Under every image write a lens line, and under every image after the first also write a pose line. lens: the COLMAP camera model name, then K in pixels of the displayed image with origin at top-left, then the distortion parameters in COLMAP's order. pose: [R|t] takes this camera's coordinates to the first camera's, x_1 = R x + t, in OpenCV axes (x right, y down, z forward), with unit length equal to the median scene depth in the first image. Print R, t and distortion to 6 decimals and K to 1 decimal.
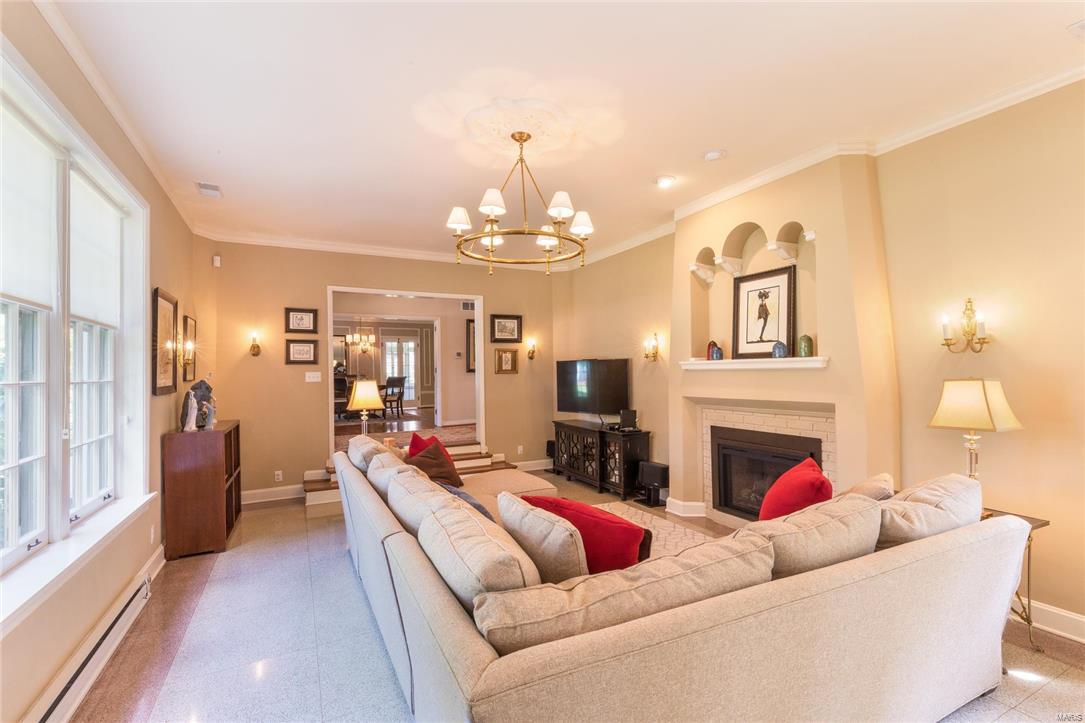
lens RADIAL K [[486.0, 0, 544.4], [0, 486.0, 367.1], [0, 0, 1]] dist [0.002922, 0.000213]
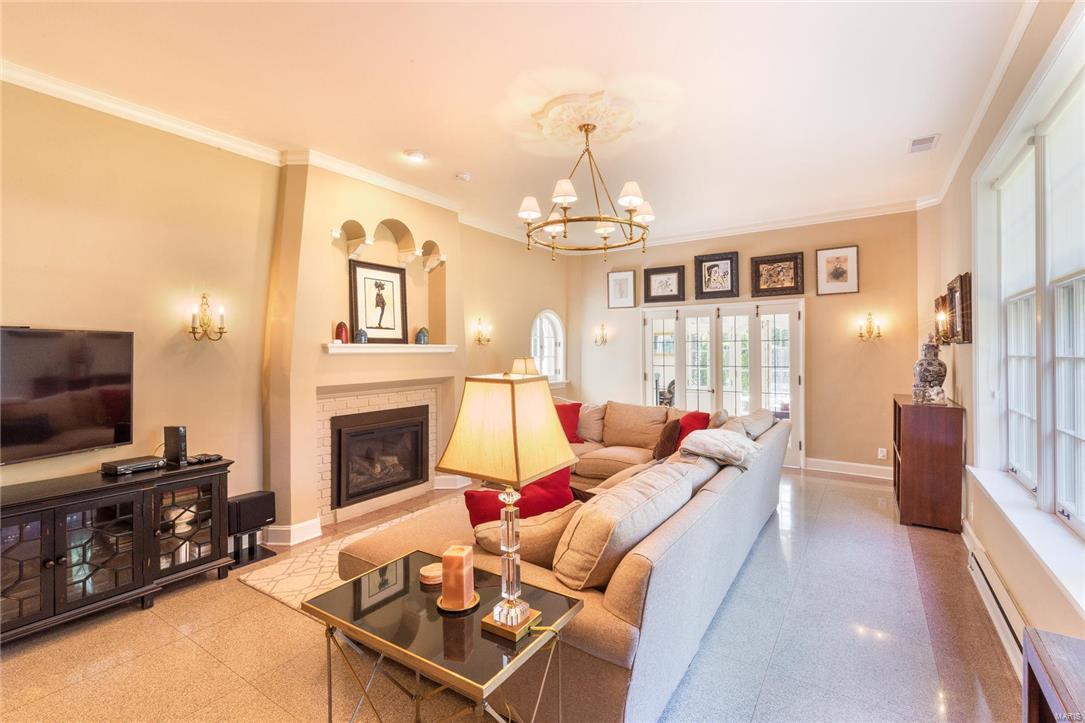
lens RADIAL K [[486.0, 0, 542.4], [0, 486.0, 355.0], [0, 0, 1]] dist [0.002922, 0.000213]
pose [[-0.497022, 0.005503, 0.867721, -0.675351], [0.000975, 0.999983, -0.005783, 0.014683], [-0.867738, -0.002028, -0.497018, 1.215227]]
